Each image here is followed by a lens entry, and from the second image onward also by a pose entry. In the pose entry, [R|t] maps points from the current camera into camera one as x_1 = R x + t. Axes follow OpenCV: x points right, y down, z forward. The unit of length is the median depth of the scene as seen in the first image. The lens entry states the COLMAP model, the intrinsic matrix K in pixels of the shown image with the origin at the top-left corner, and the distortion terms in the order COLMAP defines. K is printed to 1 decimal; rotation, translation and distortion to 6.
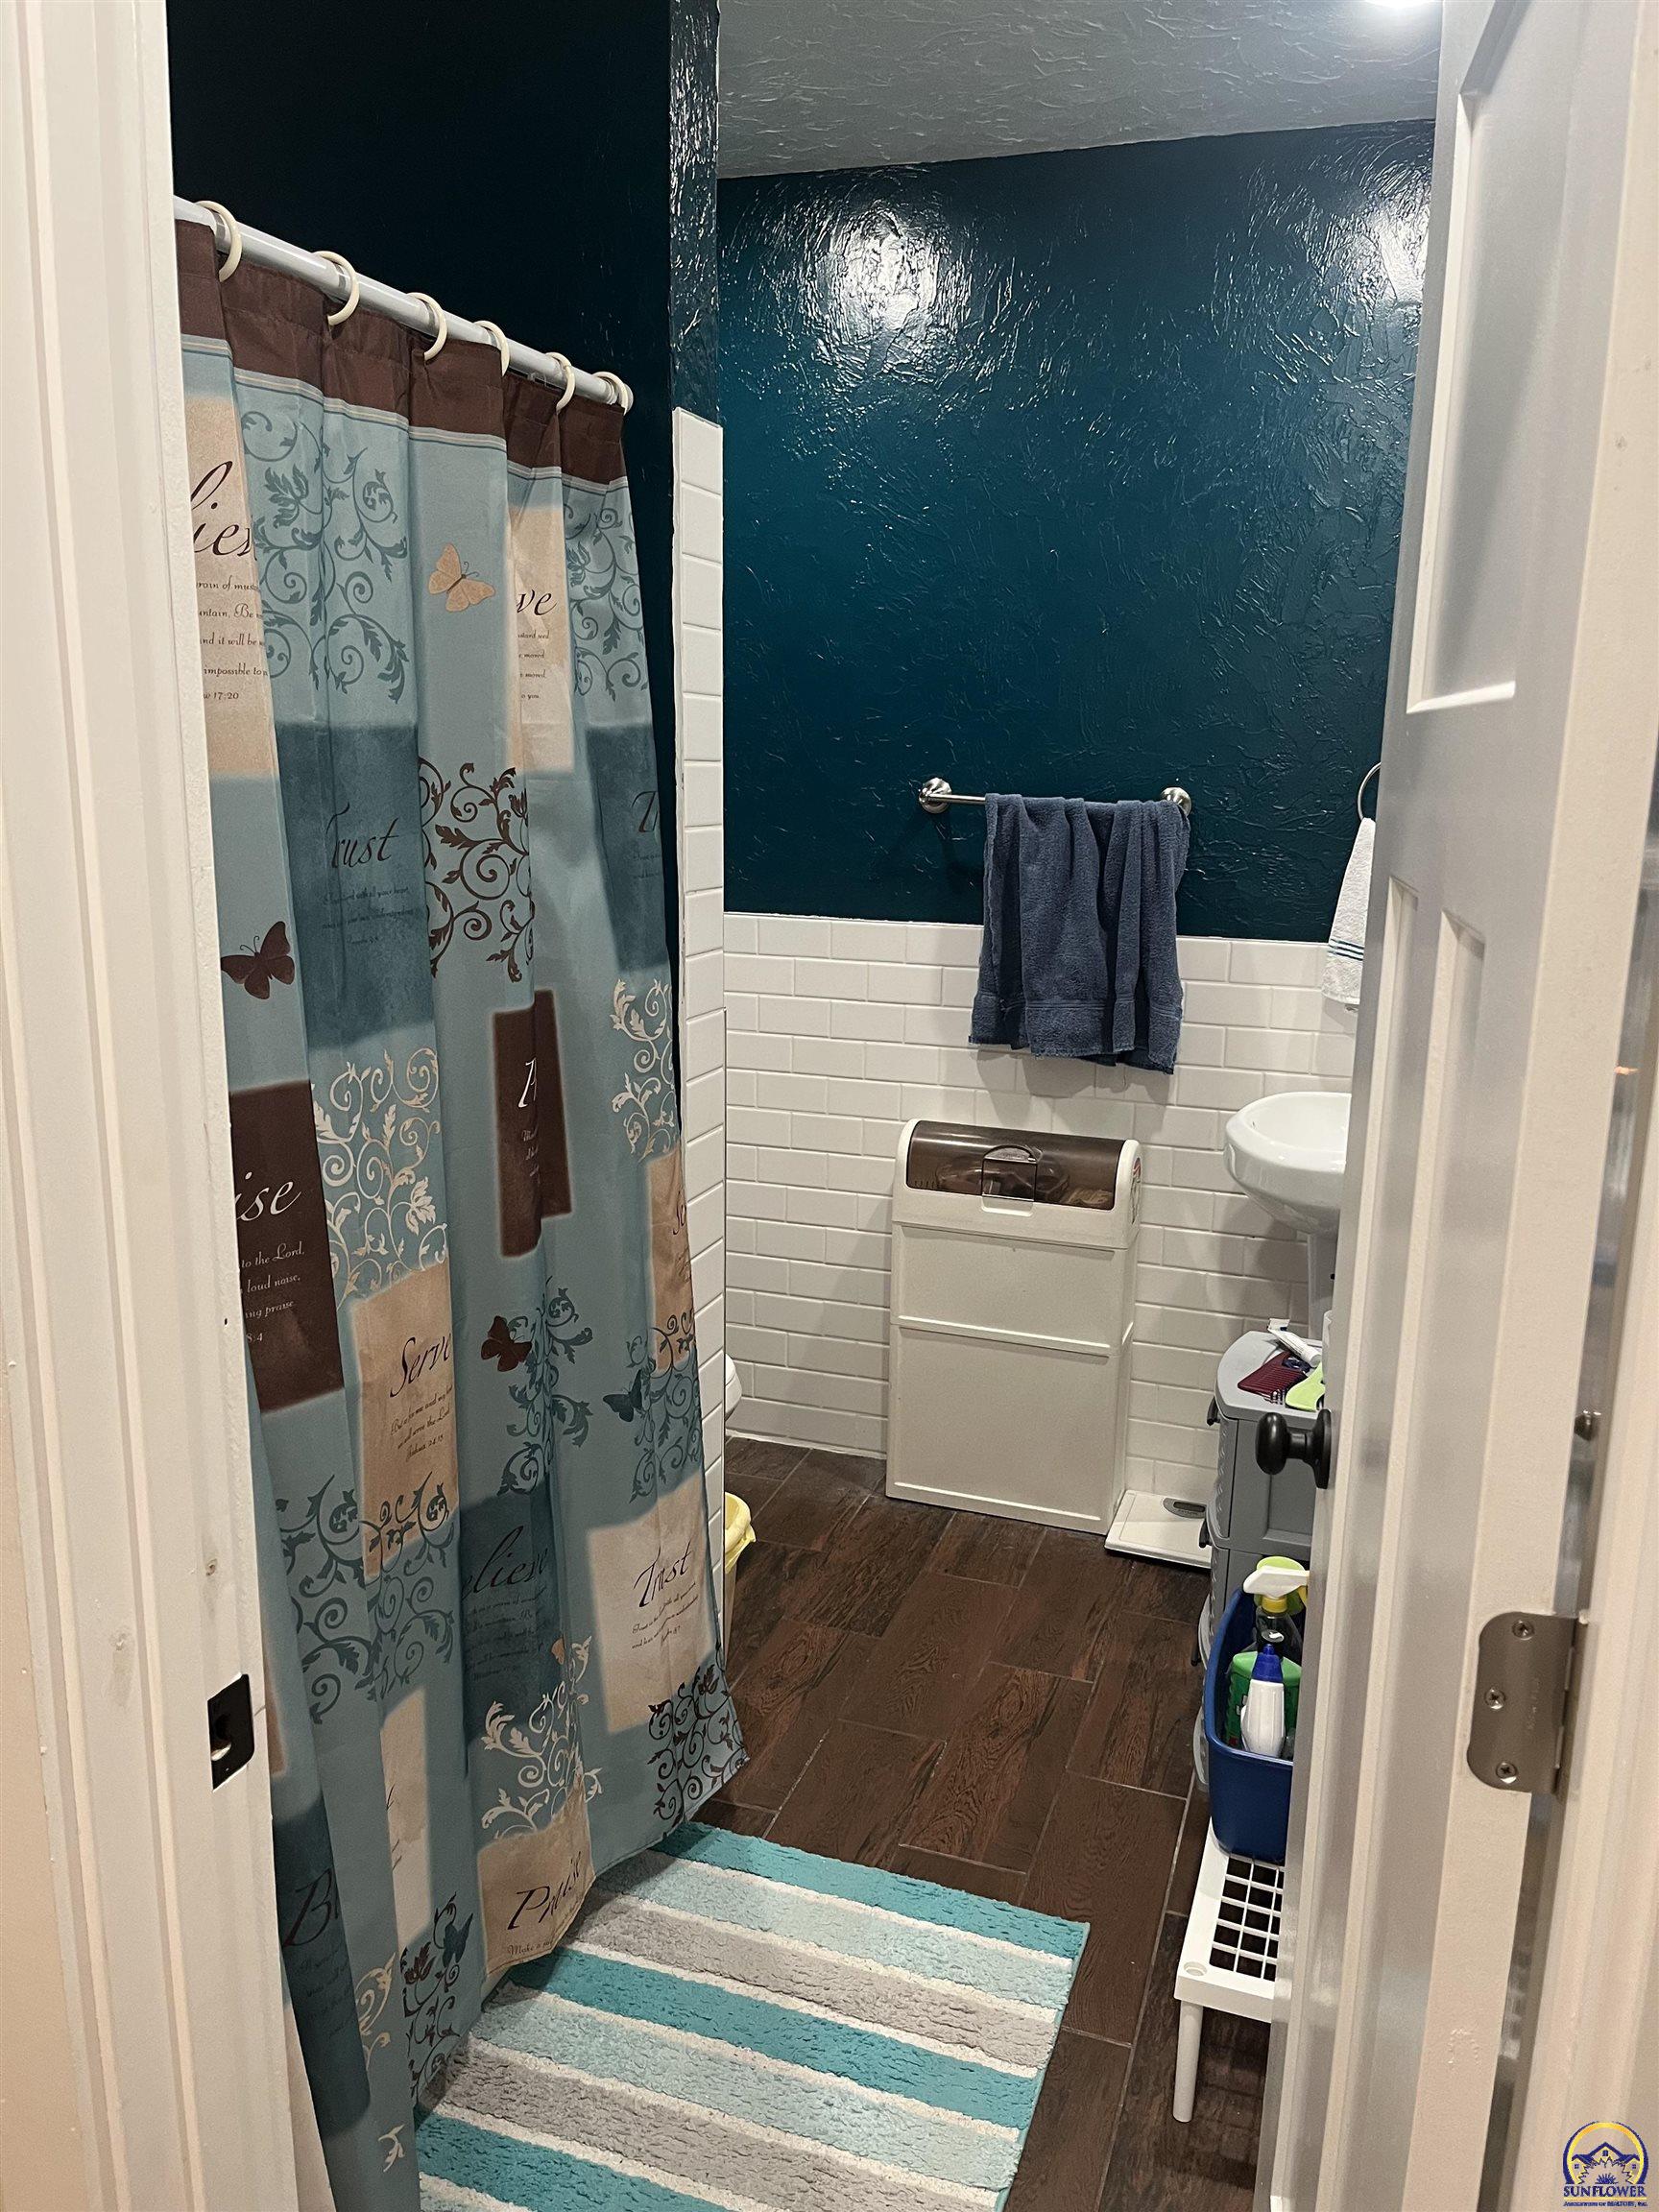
lens RADIAL K [[1676.4, 0, 821.4], [0, 1676.4, 1121.1], [0, 0, 1]] dist [0.057662, -0.080187]
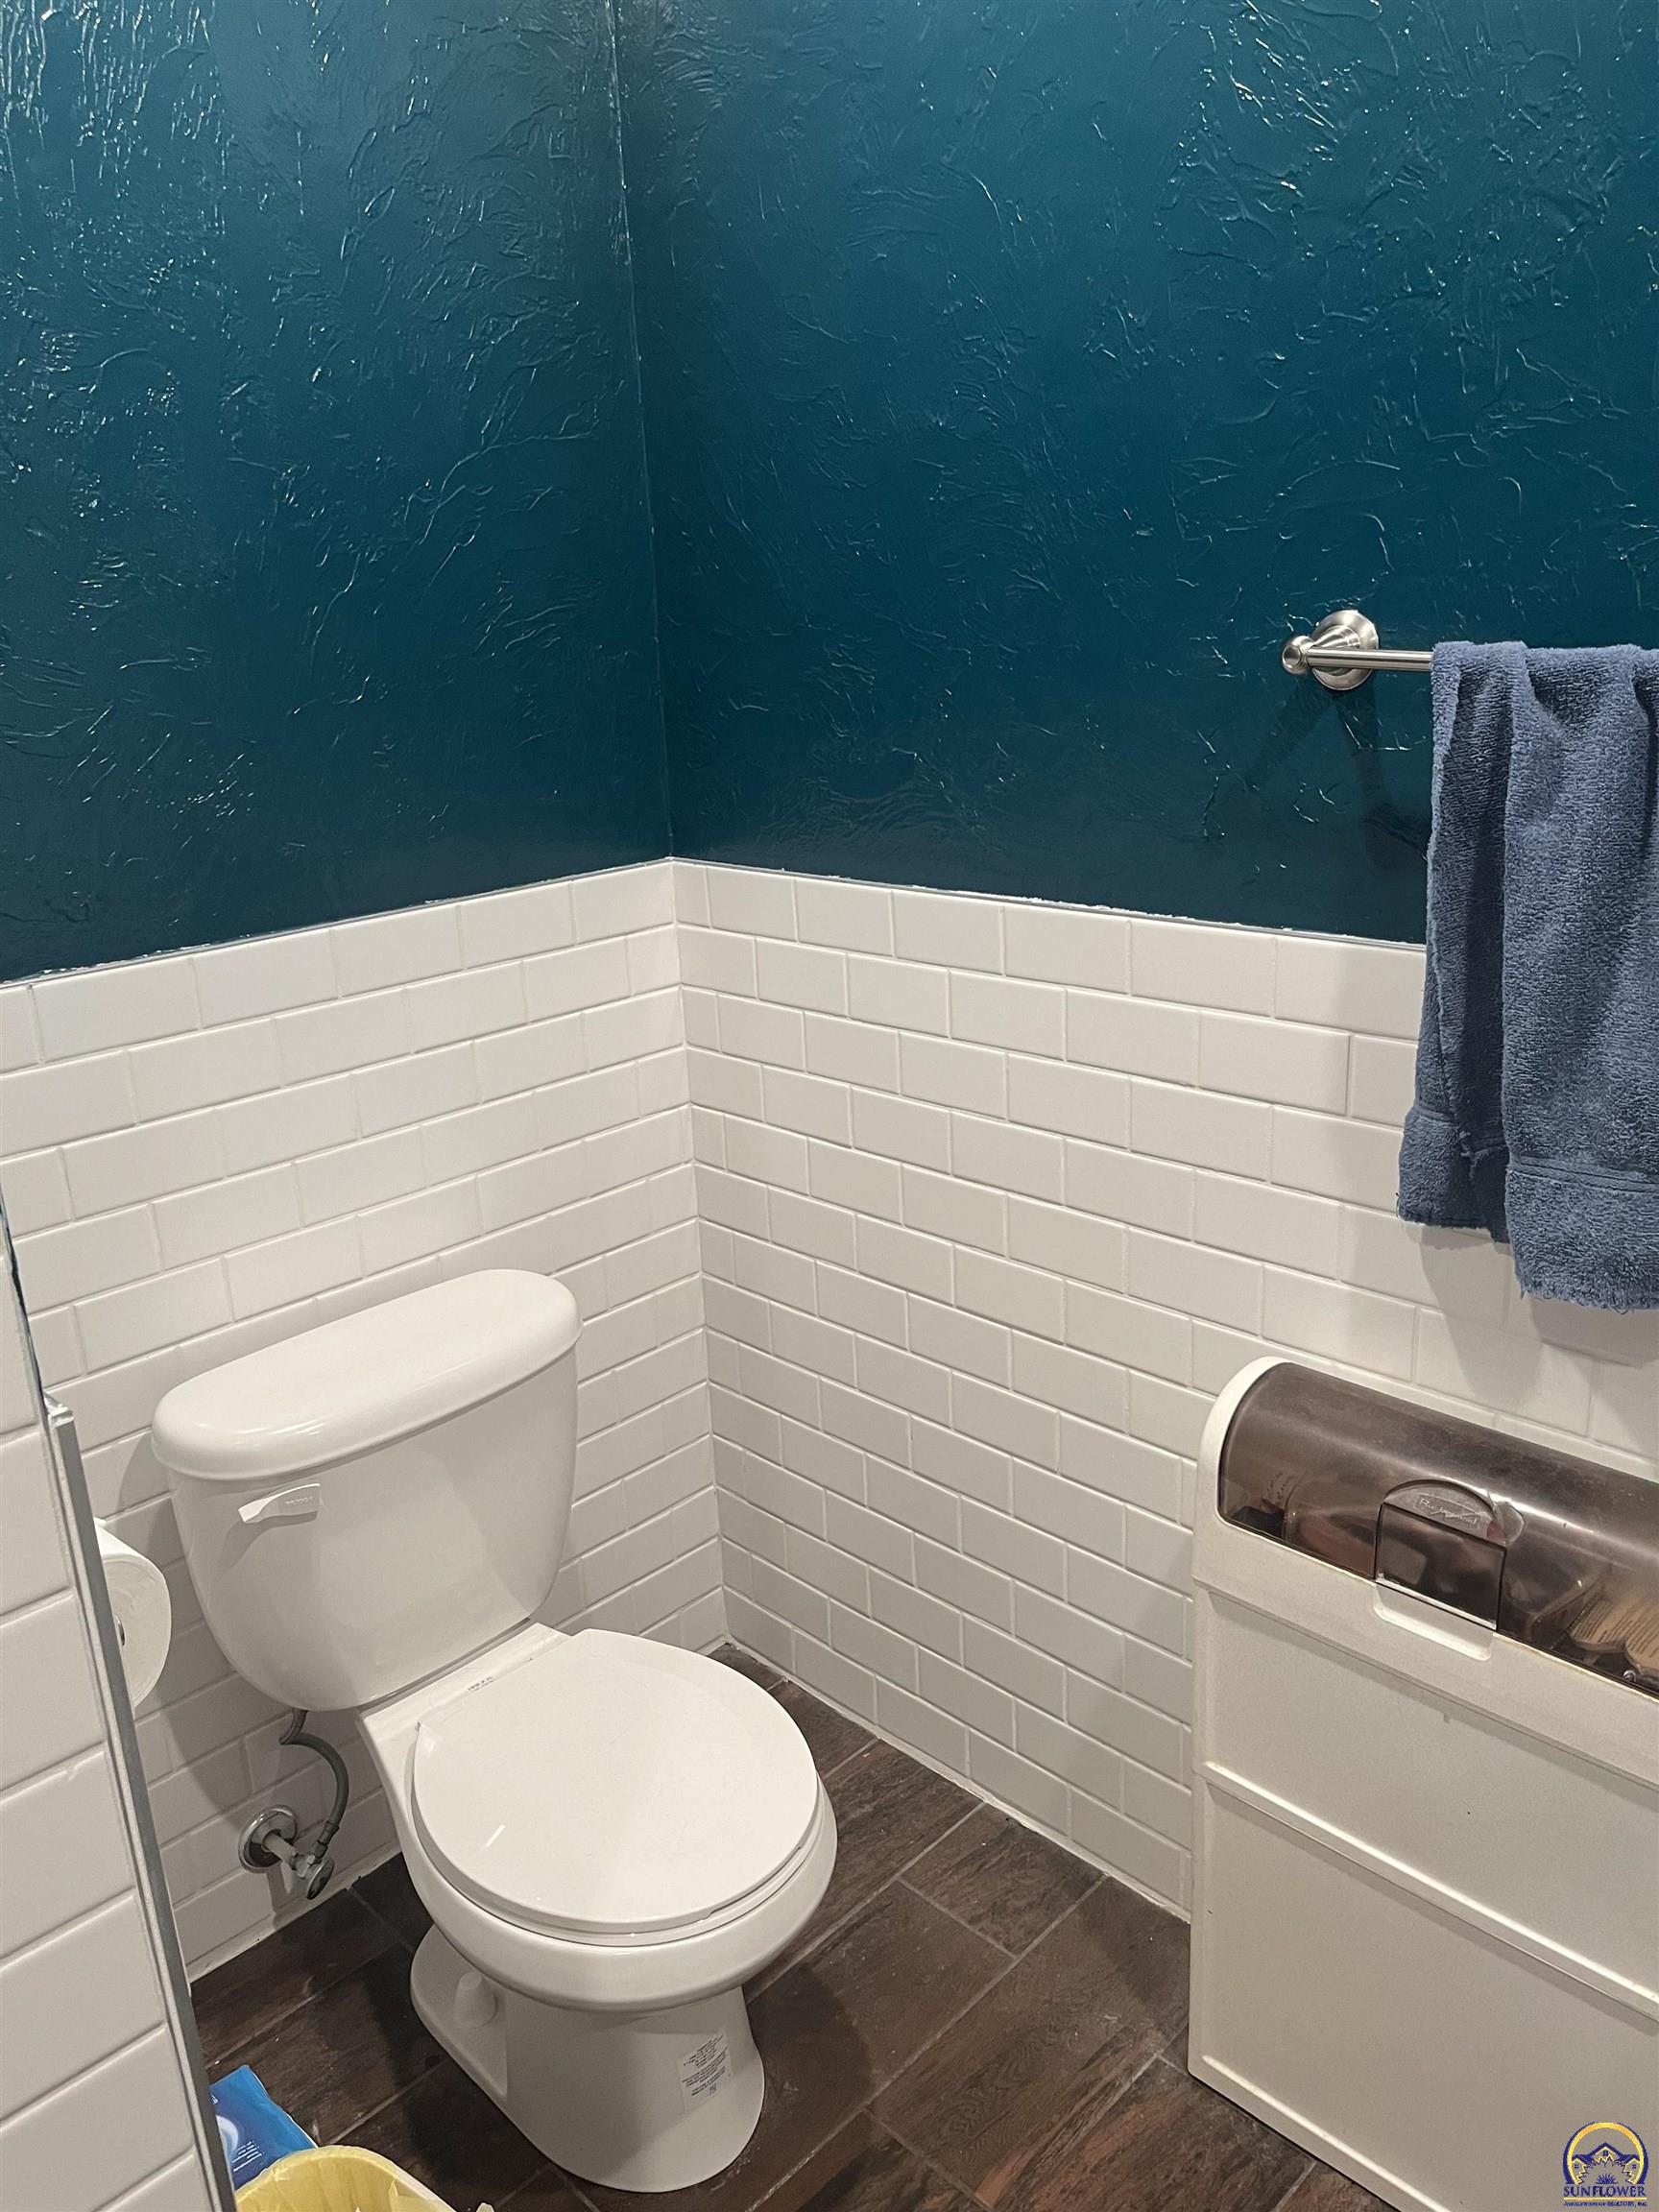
lens RADIAL K [[1676.4, 0, 832.0], [0, 1676.4, 1102.0], [0, 0, 1]] dist [0.057662, -0.080187]
pose [[0.906971, 0.071264, -0.415121, 0.137588], [-0.038066, 0.995418, 0.087718, -0.110049], [0.419470, -0.063755, 0.905528, 0.537499]]
